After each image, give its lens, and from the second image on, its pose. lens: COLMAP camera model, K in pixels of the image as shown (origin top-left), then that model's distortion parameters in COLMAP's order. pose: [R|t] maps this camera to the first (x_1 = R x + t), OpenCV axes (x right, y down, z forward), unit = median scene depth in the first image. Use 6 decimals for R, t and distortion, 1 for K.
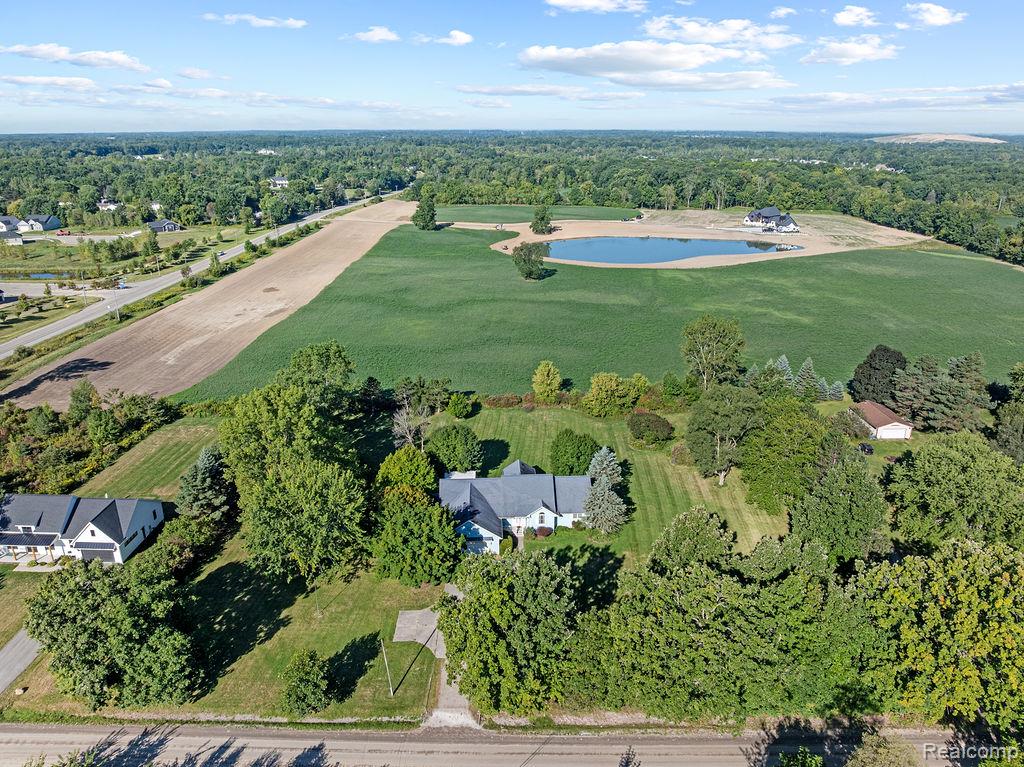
lens RADIAL K [[716.9, 0, 522.9], [0, 716.9, 414.4], [0, 0, 1]] dist [-0.031481, -0.004859]
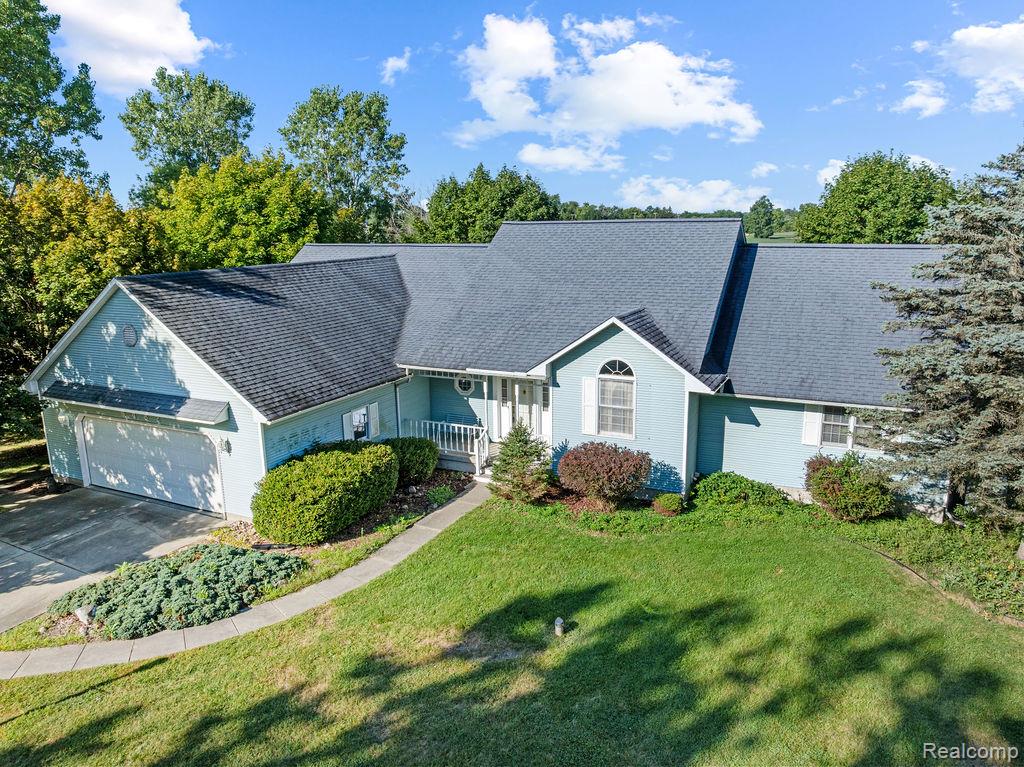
lens RADIAL K [[735.4, 0, 528.6], [0, 735.4, 380.8], [0, 0, 1]] dist [-0.060723, 0.039507]
pose [[0.875806, 0.120239, -0.467446, 0.087459], [-0.178816, 0.980388, -0.082849, 0.158343], [0.448317, 0.156147, 0.880131, 0.836127]]
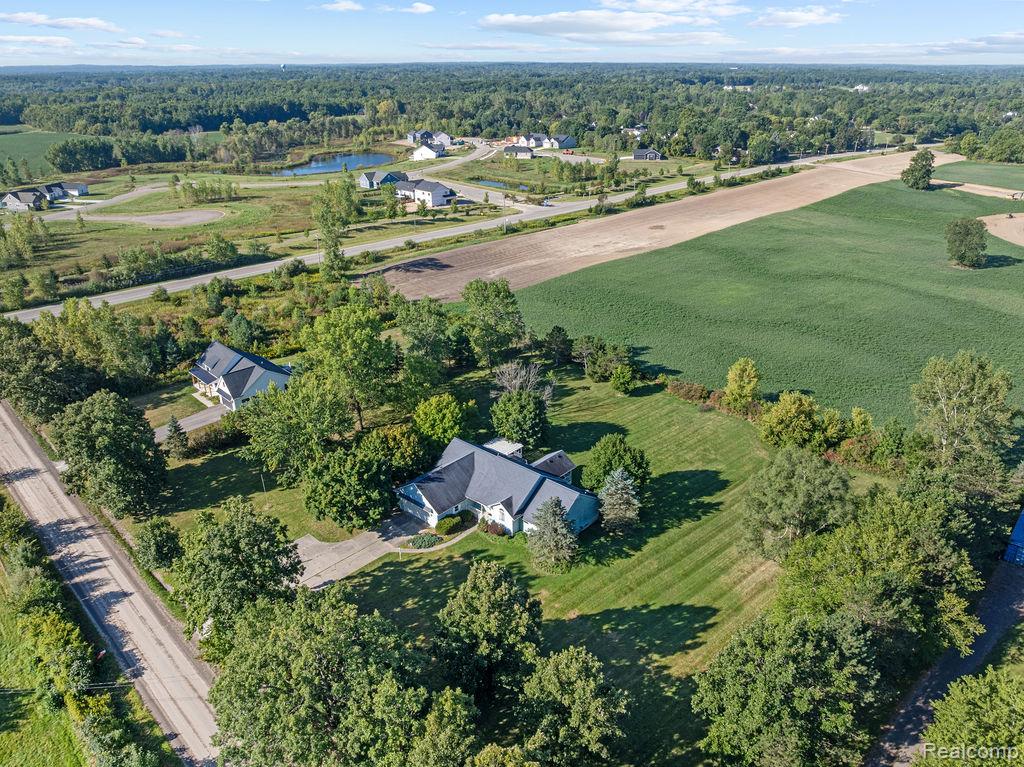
lens RADIAL K [[735.4, 0, 528.6], [0, 735.4, 380.8], [0, 0, 1]] dist [-0.060723, 0.039507]
pose [[0.714290, 0.277699, -0.642397, 0.585800], [-0.256465, 0.957916, 0.128927, -0.139529], [0.651165, 0.072661, 0.755450, 0.323162]]
